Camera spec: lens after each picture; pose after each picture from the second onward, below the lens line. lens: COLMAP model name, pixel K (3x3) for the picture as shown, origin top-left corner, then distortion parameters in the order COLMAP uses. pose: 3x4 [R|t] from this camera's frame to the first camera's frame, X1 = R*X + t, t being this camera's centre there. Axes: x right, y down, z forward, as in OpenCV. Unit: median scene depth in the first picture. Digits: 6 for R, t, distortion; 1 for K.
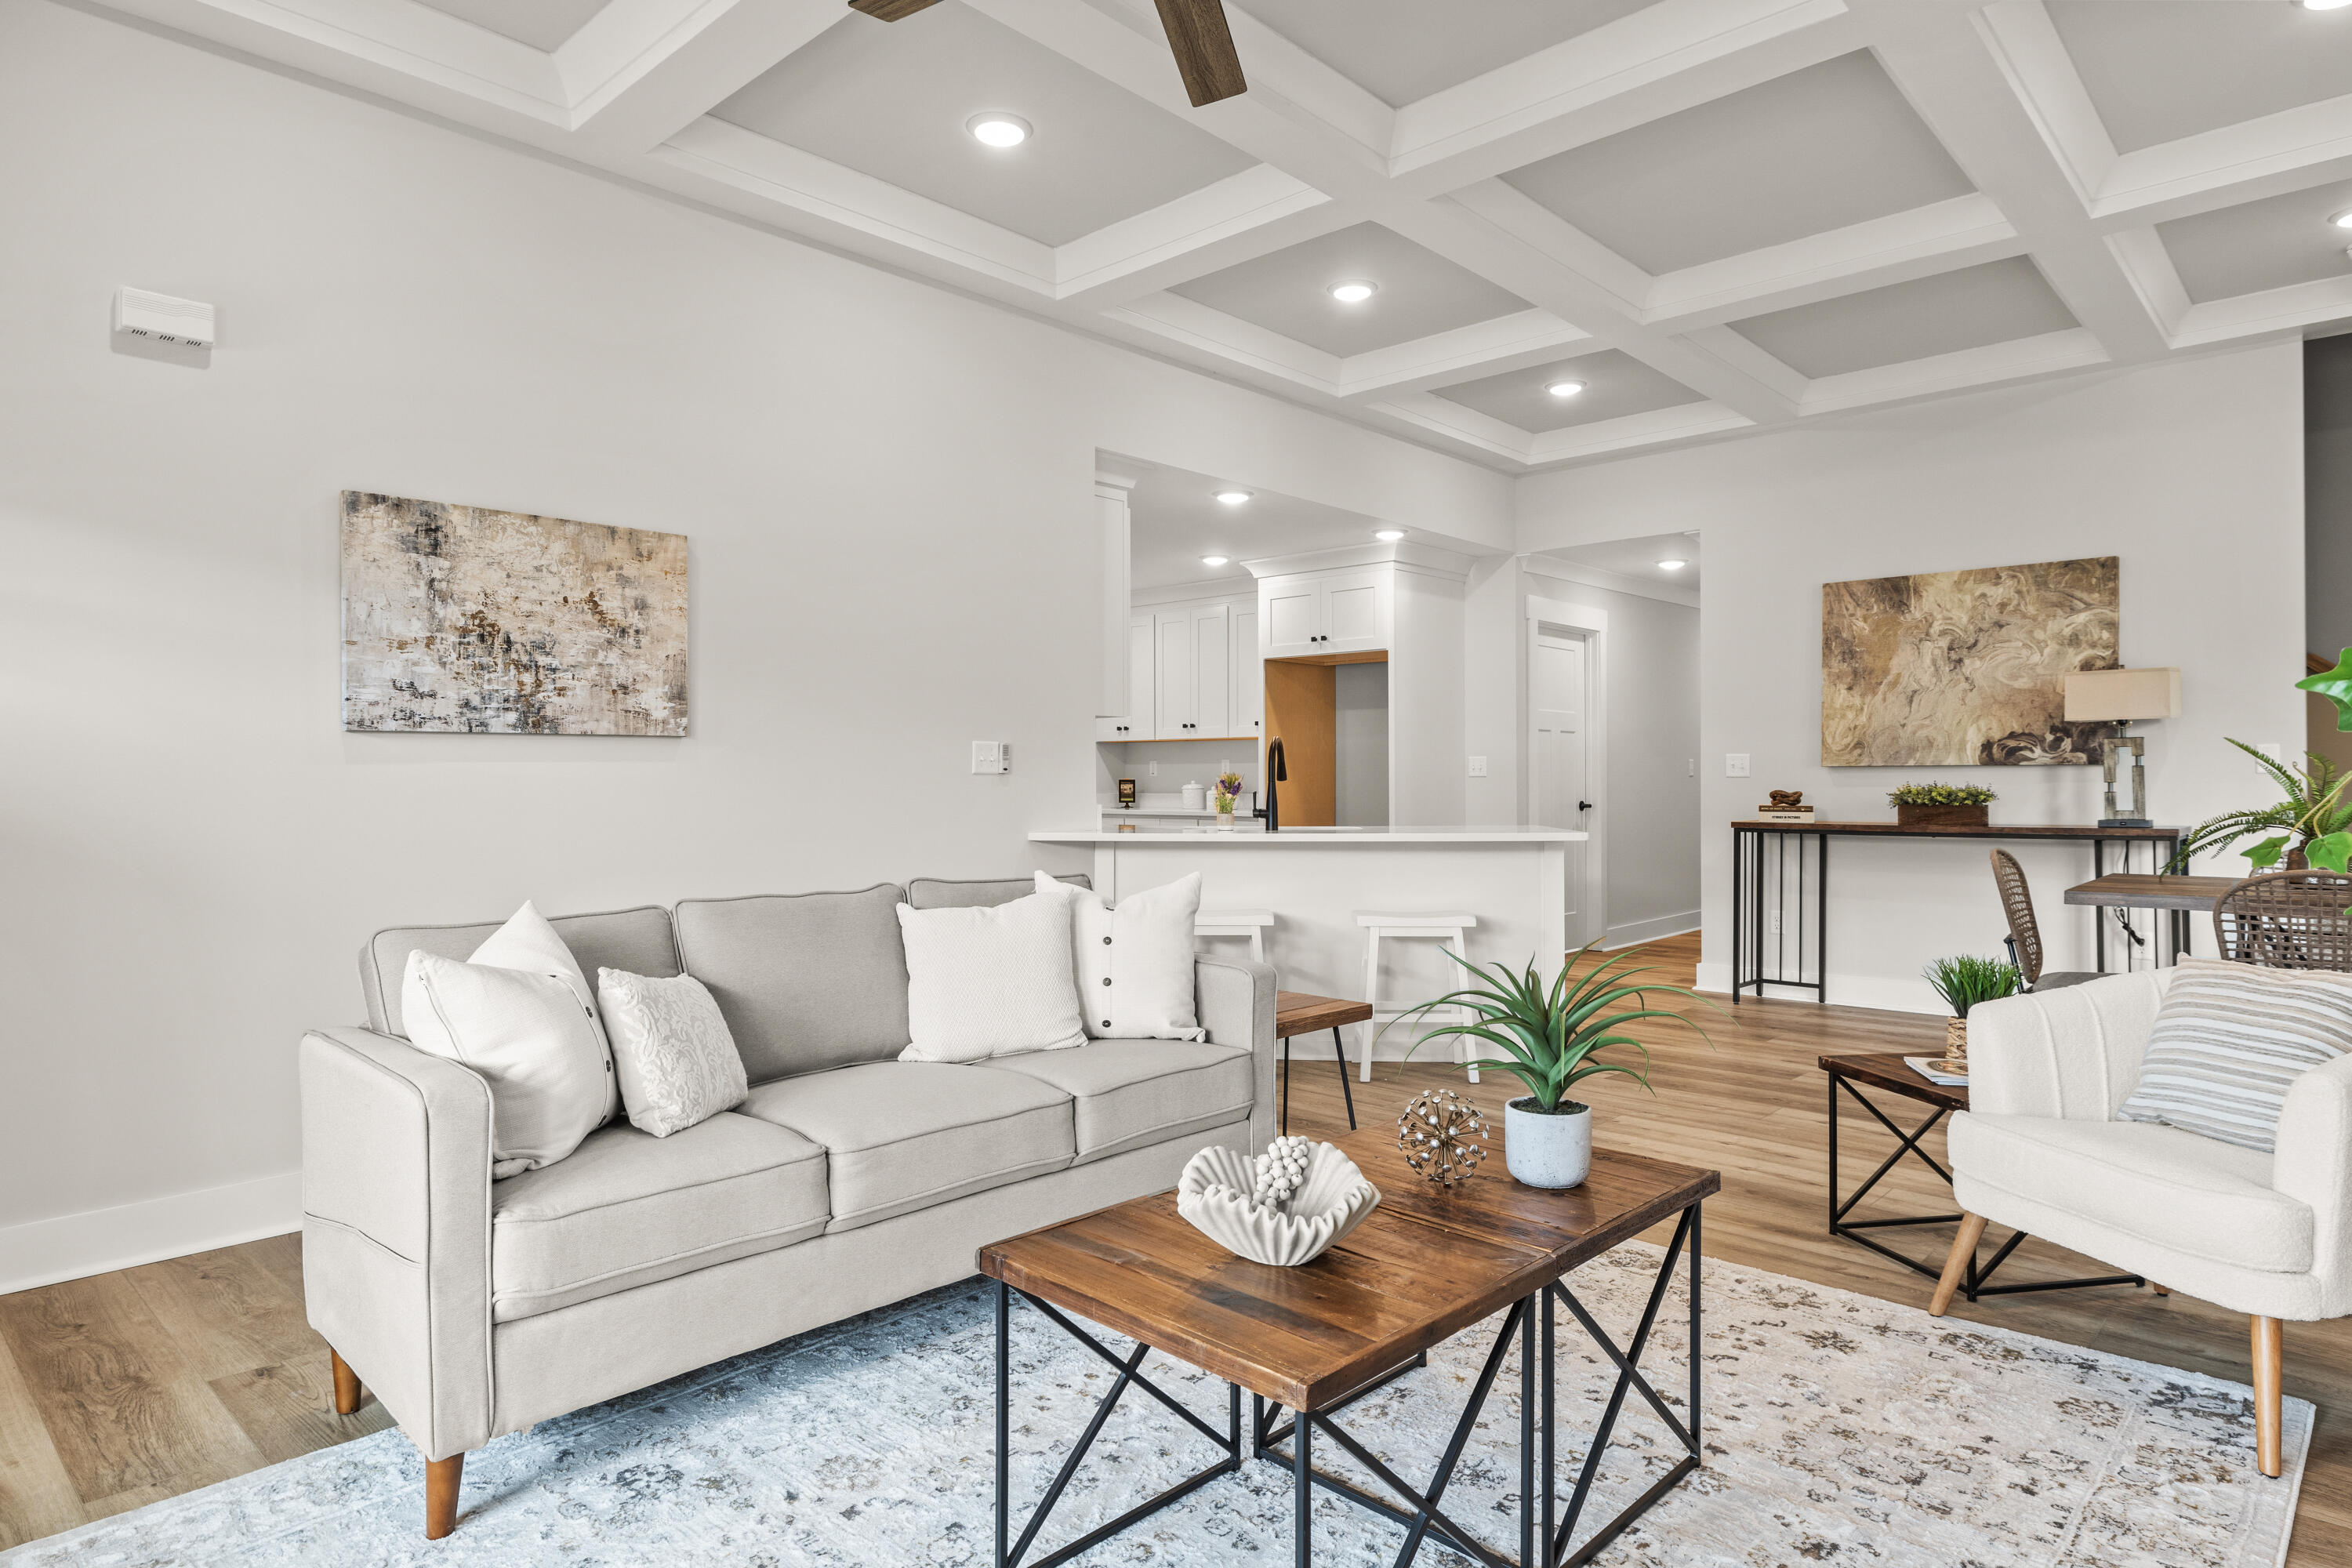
lens RADIAL K [[1337.4, 0, 1176.0], [0, 1337.4, 784.0], [0, 0, 1]] dist [-0.000116, 0.000058]
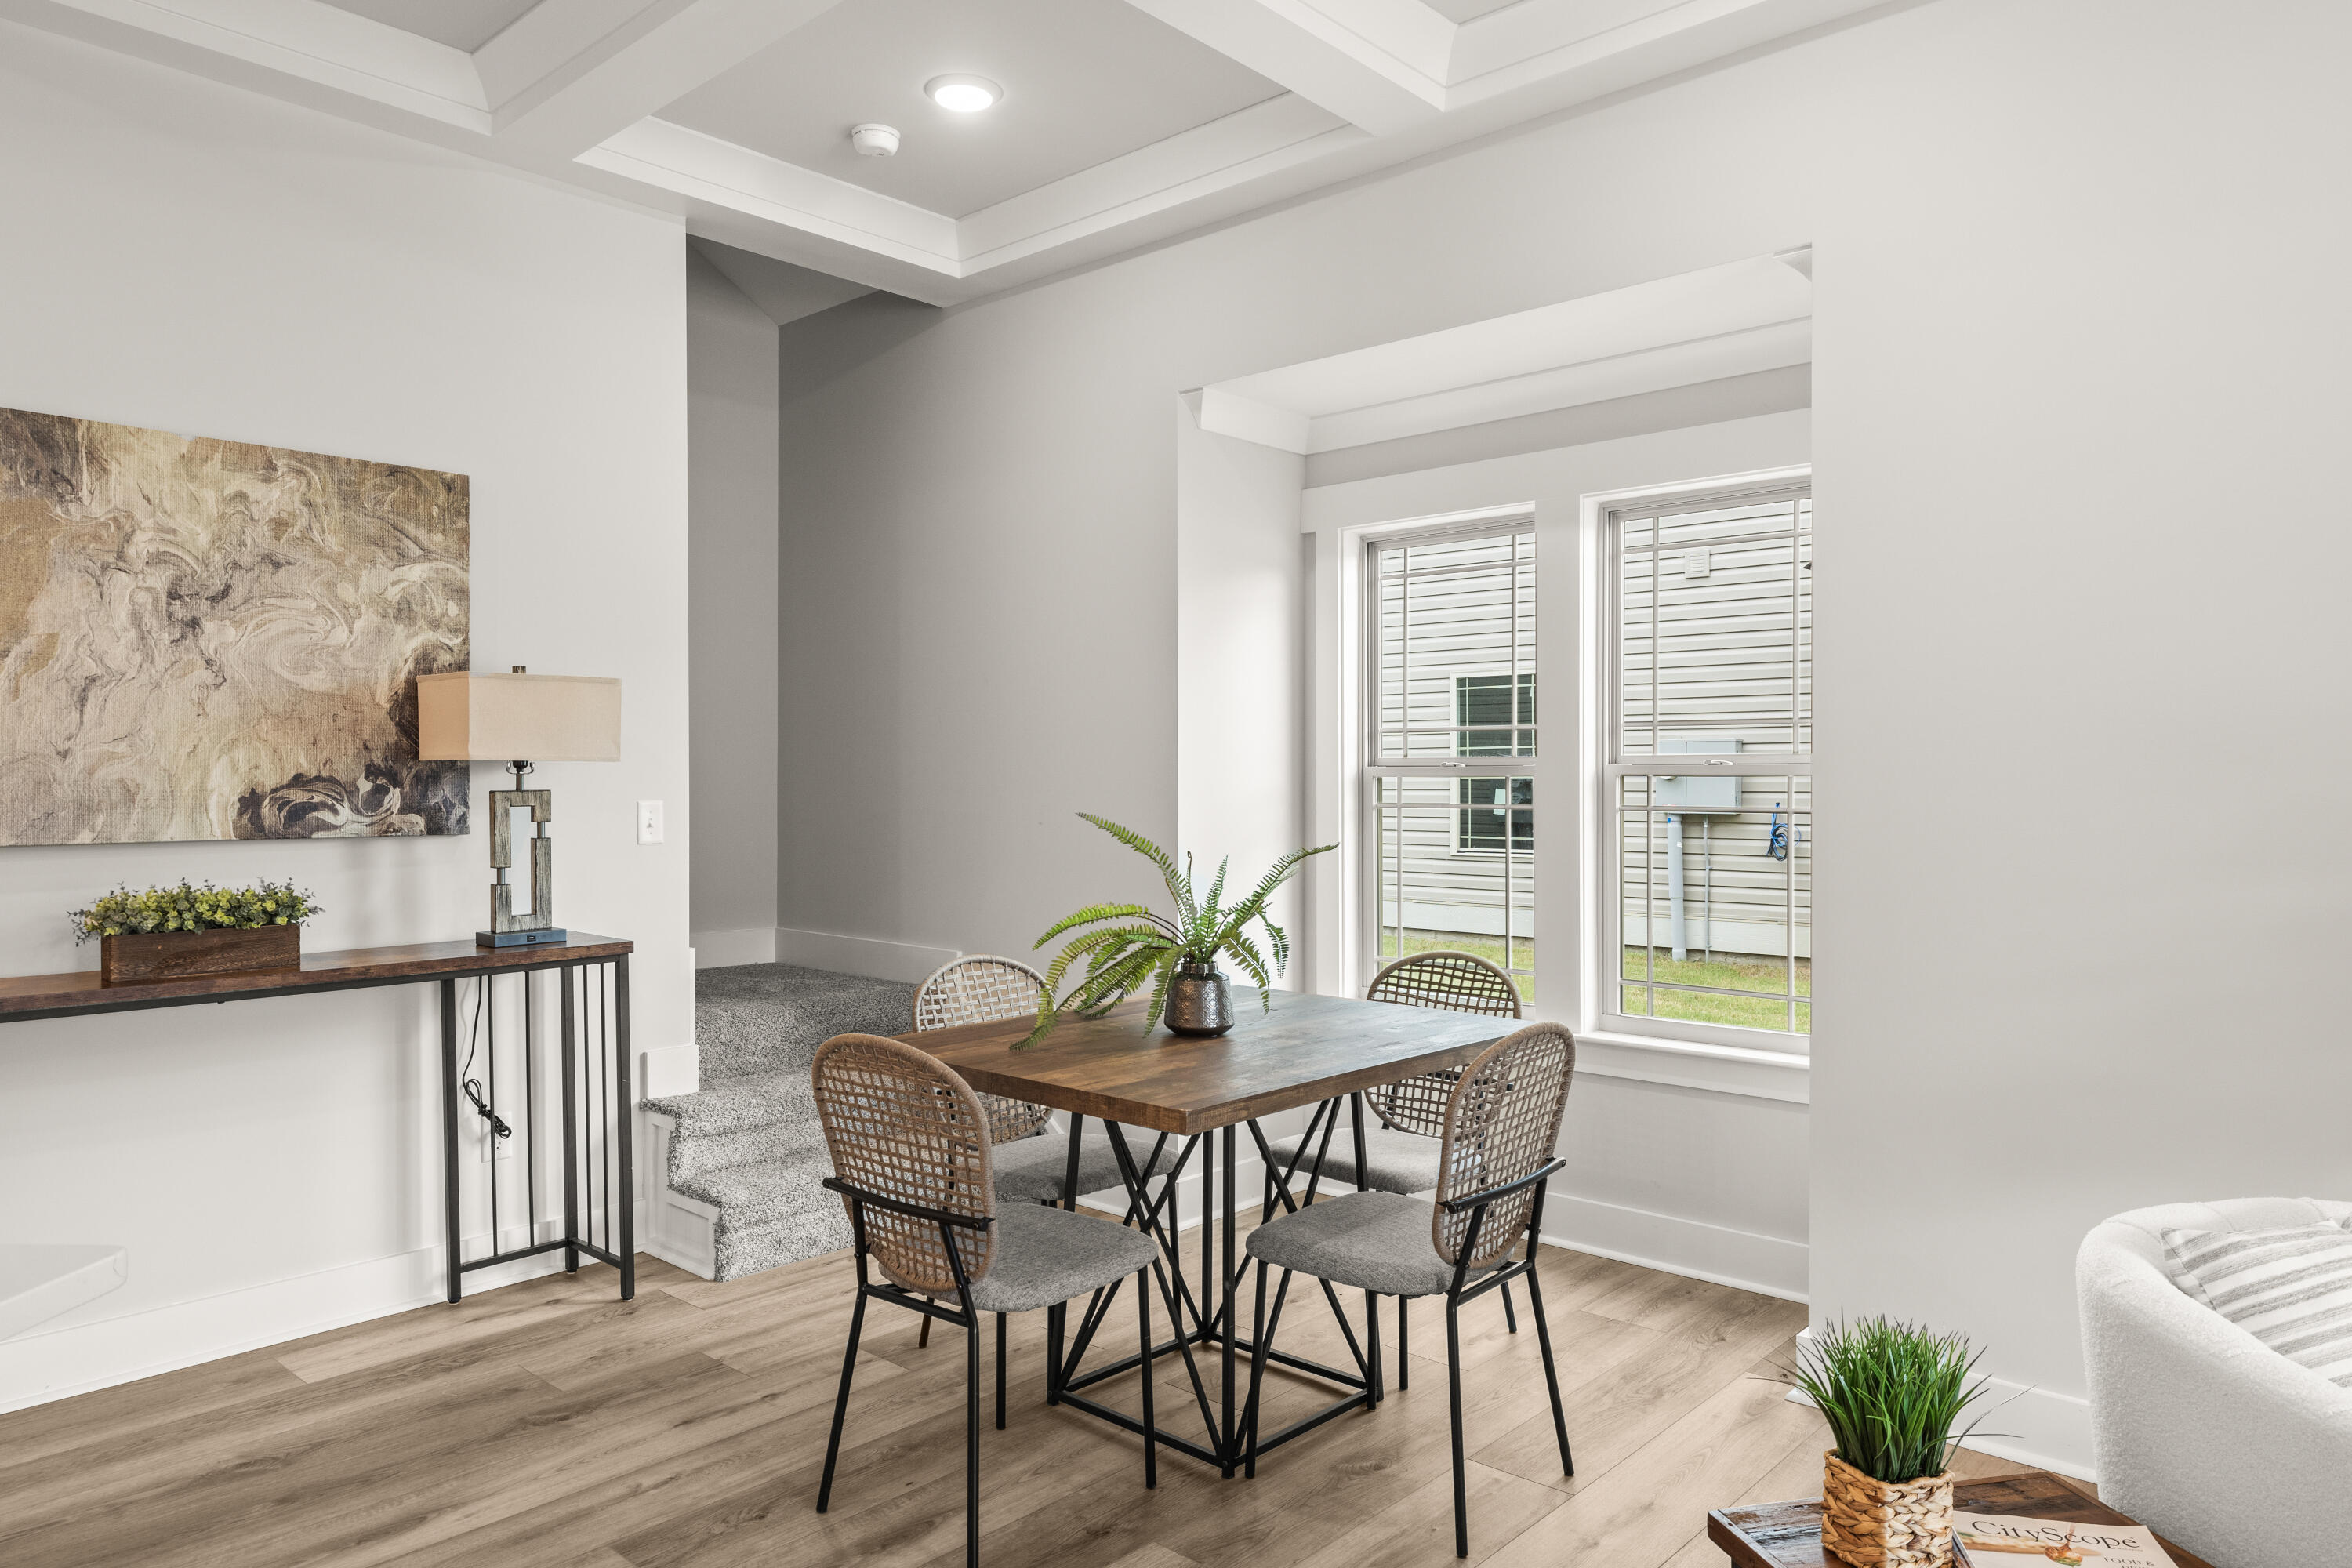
lens RADIAL K [[1498.6, 0, 1176.0], [0, 1498.6, 784.0], [0, 0, 1]] dist [-0.004185, -0.002953]
pose [[-0.015825, 0.000328, 0.999875, 0.045512], [0.006305, 0.999980, -0.000229, -0.032645], [-0.999855, 0.006301, -0.015827, 0.667240]]
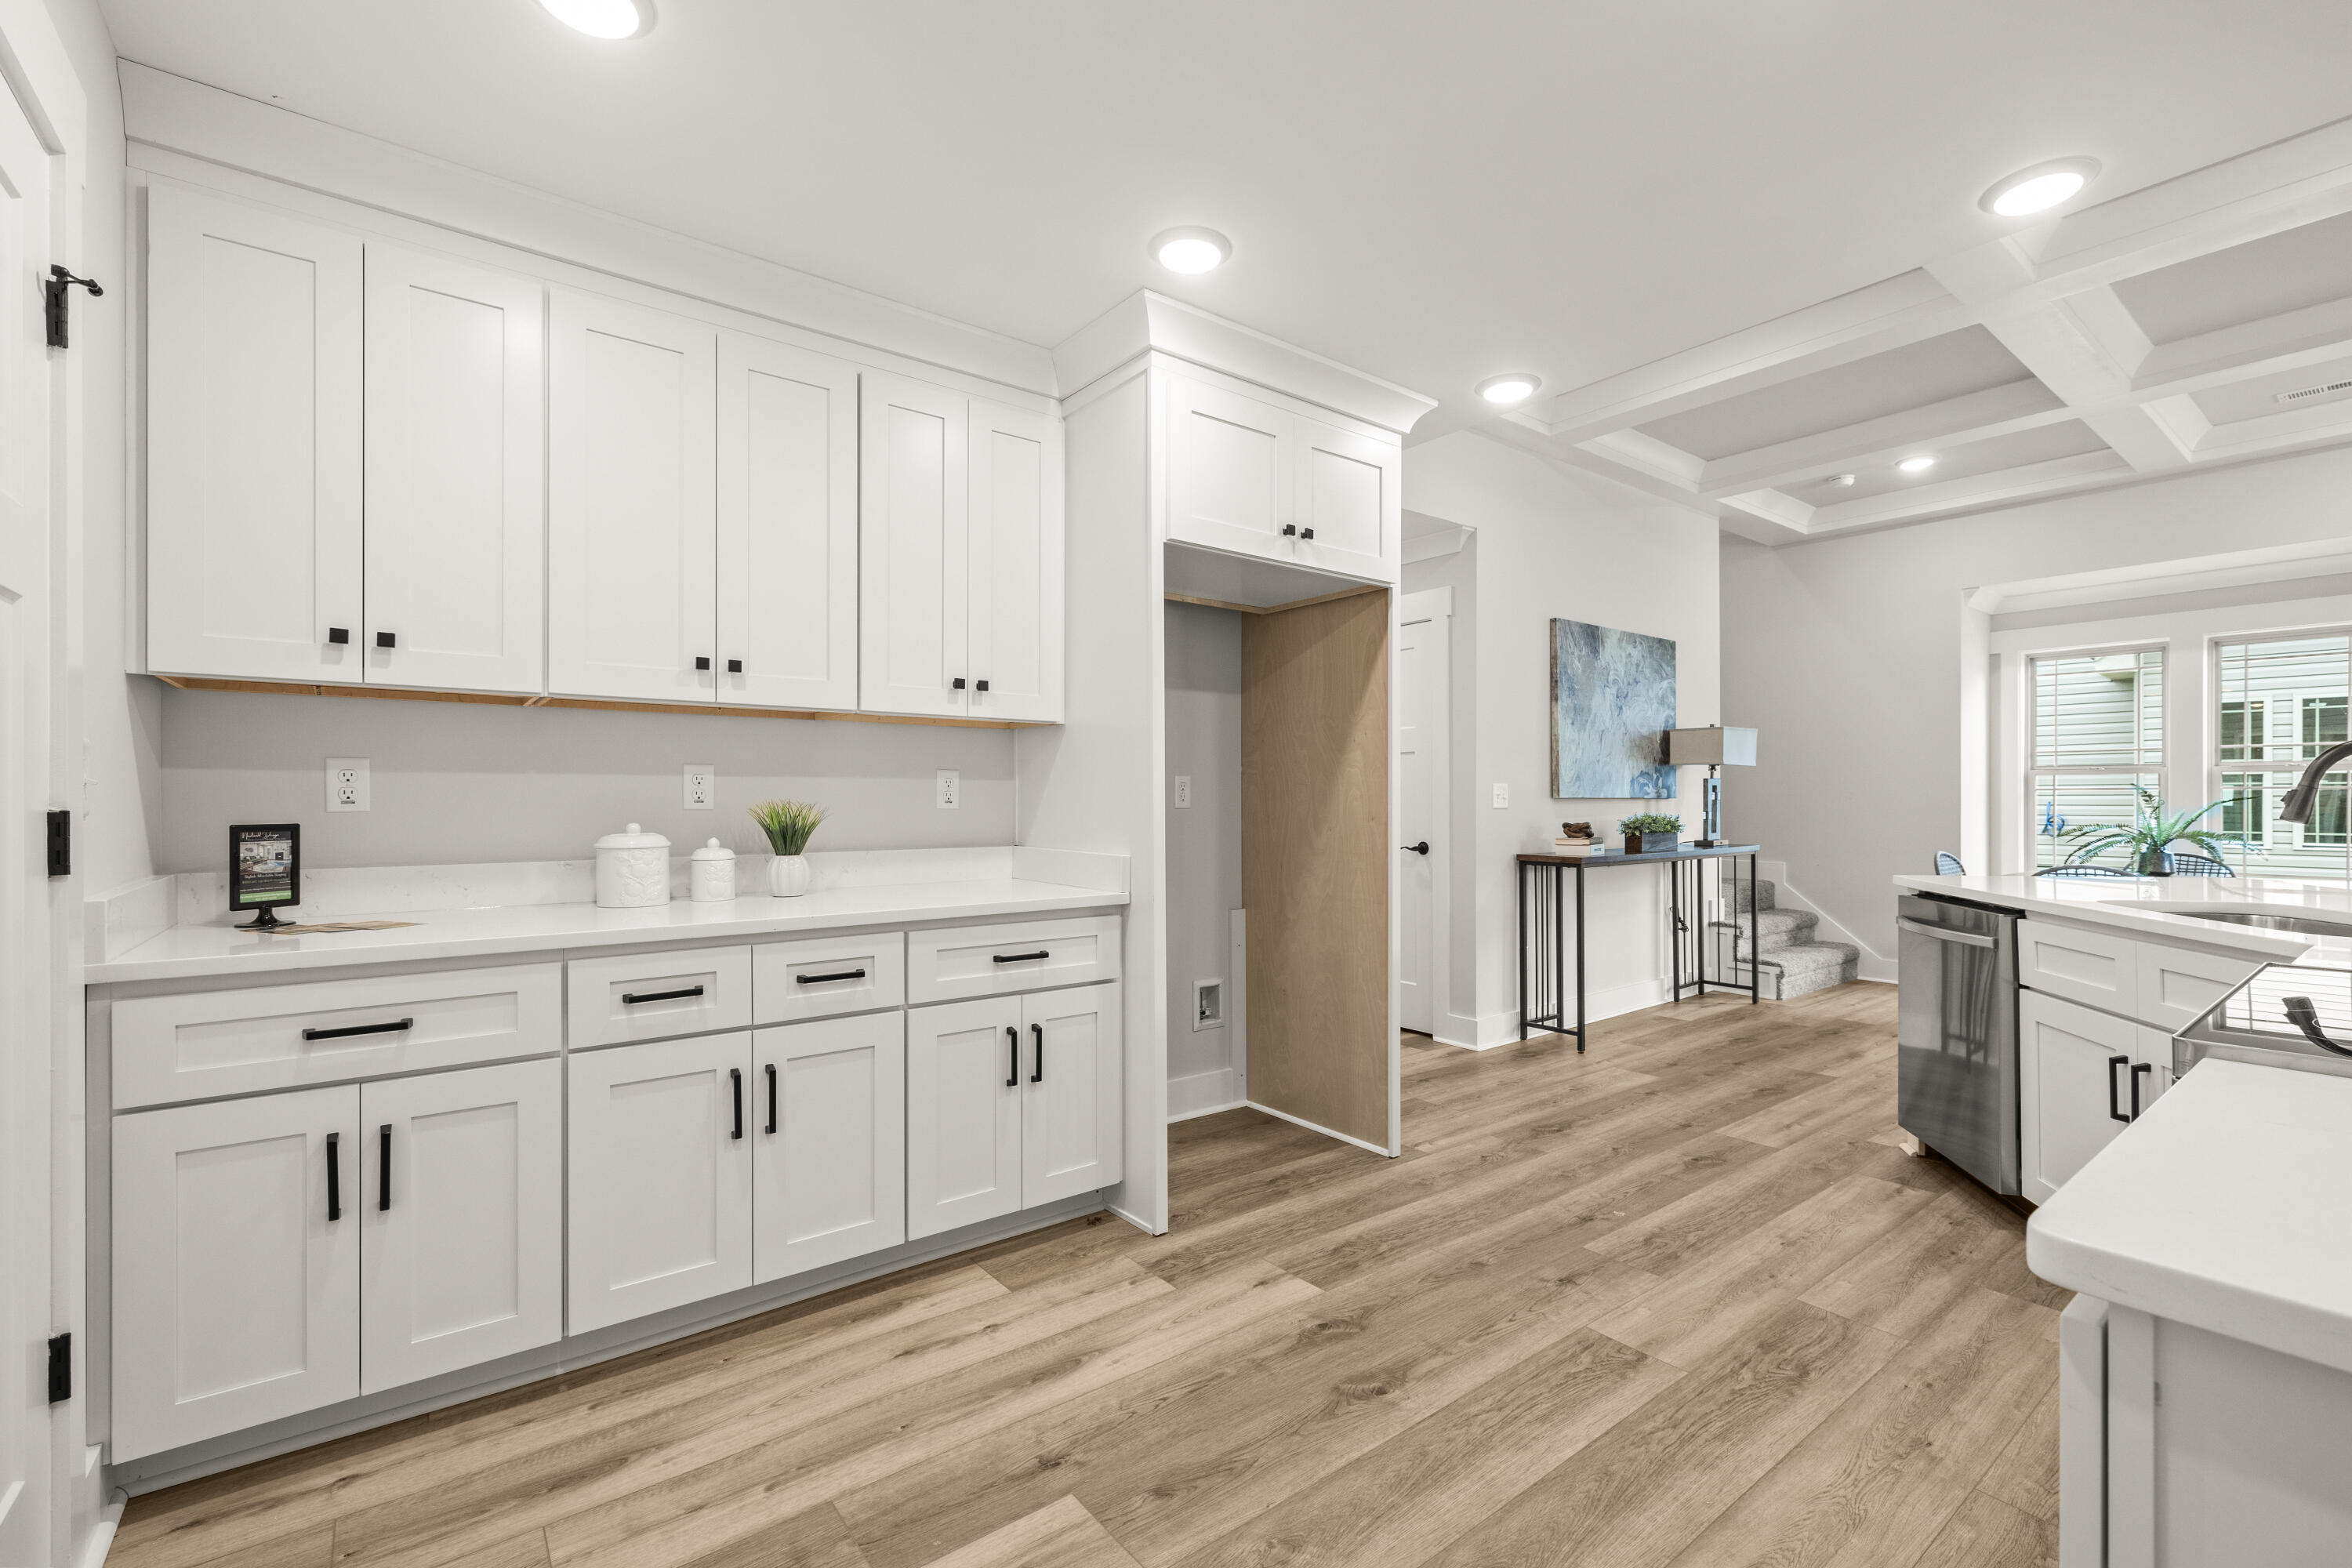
lens RADIAL K [[1020.0, 0, 1187.7], [0, 1020.0, 802.1], [0, 0, 1]] dist [0.001927, 0.000242]
pose [[0.144531, 0.002181, 0.989498, -0.349352], [0.005499, 0.999980, -0.003007, -0.009865], [-0.989485, 0.005876, 0.144516, 1.264482]]
